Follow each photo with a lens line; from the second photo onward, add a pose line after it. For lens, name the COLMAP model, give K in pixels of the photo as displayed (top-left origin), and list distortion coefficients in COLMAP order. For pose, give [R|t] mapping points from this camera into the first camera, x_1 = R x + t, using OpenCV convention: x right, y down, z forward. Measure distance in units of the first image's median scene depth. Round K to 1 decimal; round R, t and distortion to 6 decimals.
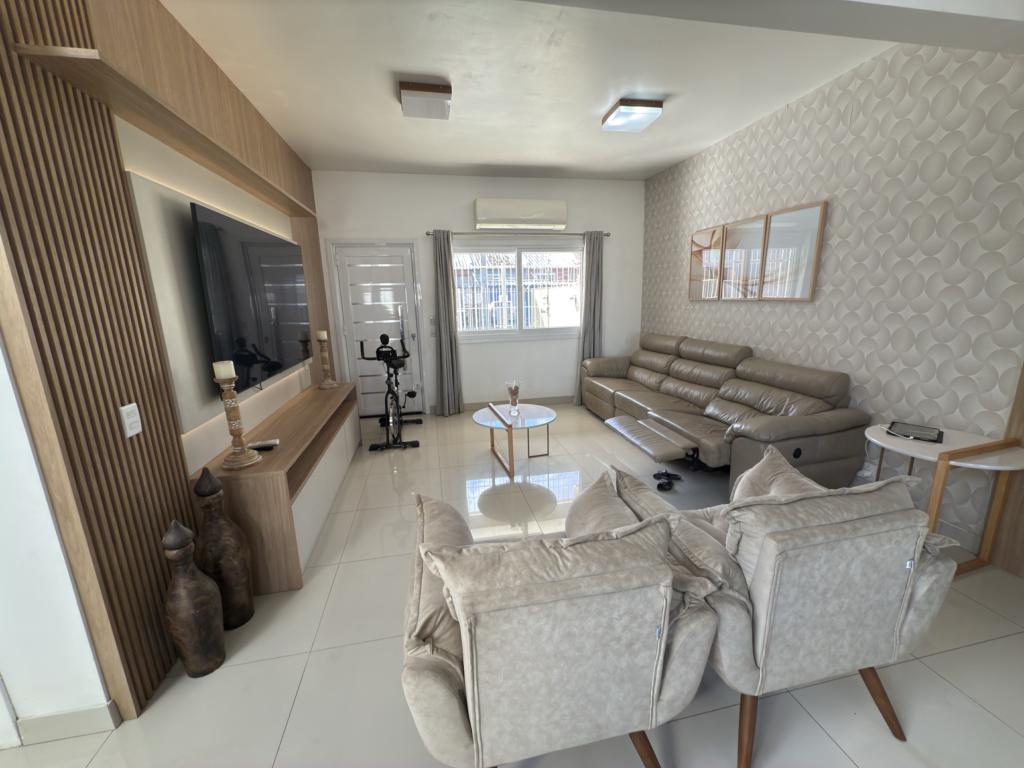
lens RADIAL K [[409.0, 0, 512.3], [0, 409.0, 386.0], [0, 0, 1]] dist [0.000755, -0.000137]
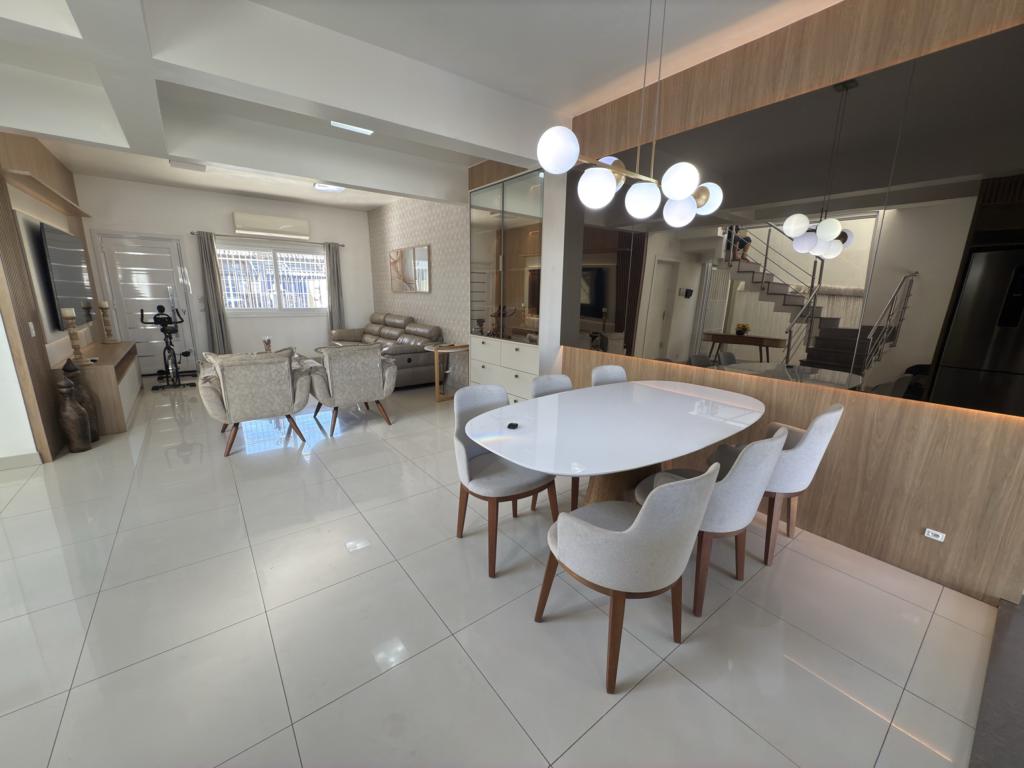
lens RADIAL K [[409.0, 0, 512.3], [0, 409.0, 386.0], [0, 0, 1]] dist [0.000755, -0.000137]
pose [[0.898268, -0.057604, 0.435655, 0.152582], [0.053703, 0.998330, 0.021274, 0.192611], [-0.436153, 0.004286, 0.899862, -0.827938]]
